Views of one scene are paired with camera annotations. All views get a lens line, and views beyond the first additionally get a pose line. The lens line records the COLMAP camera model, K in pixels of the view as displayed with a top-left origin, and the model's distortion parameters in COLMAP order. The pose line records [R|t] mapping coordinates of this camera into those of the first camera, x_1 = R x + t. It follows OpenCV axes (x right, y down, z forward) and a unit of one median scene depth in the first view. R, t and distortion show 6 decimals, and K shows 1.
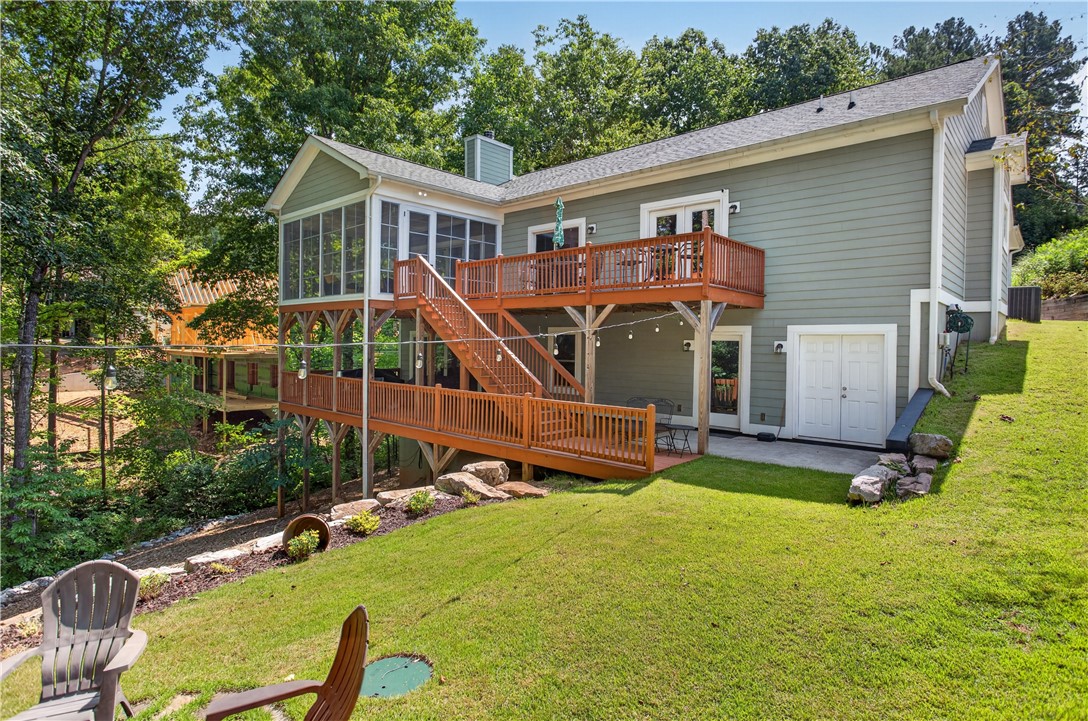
lens RADIAL K [[577.6, 0, 547.2], [0, 577.6, 340.5], [0, 0, 1]] dist [-0.015442, -0.000028]
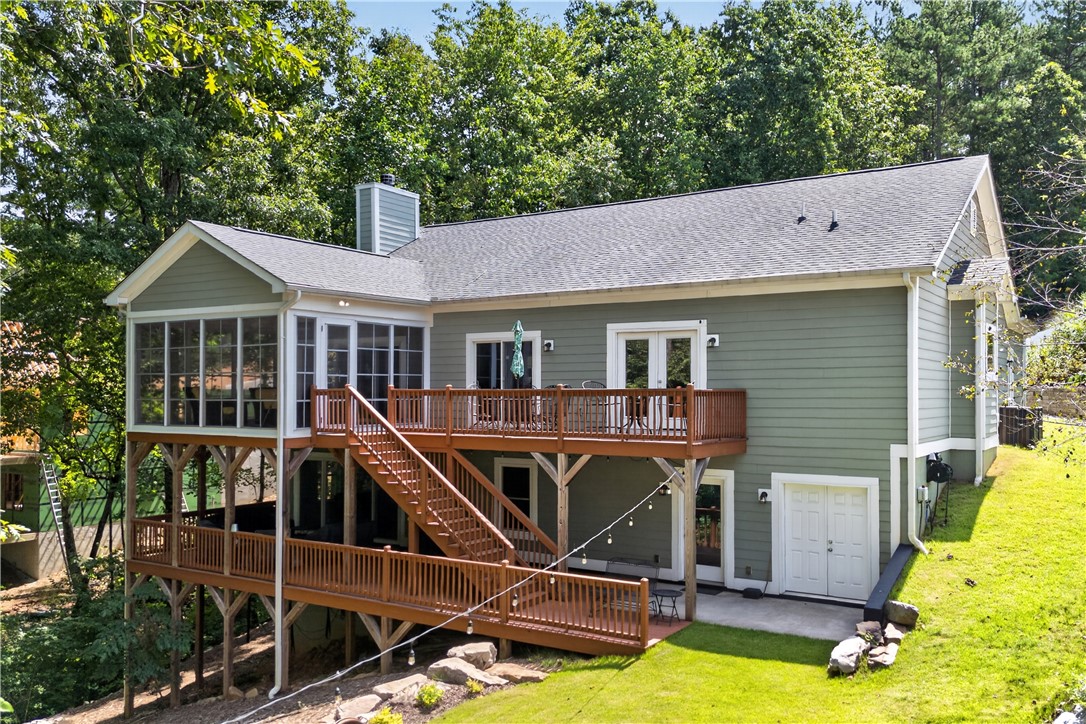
lens RADIAL K [[911.9, 0, 541.8], [0, 911.9, 365.2], [0, 0, 1]] dist [0.028871, -0.013330]
pose [[0.988444, -0.012421, 0.151079, -0.171636], [0.016027, 0.999614, -0.022675, -0.169022], [-0.150739, 0.024834, 0.988262, -0.409806]]
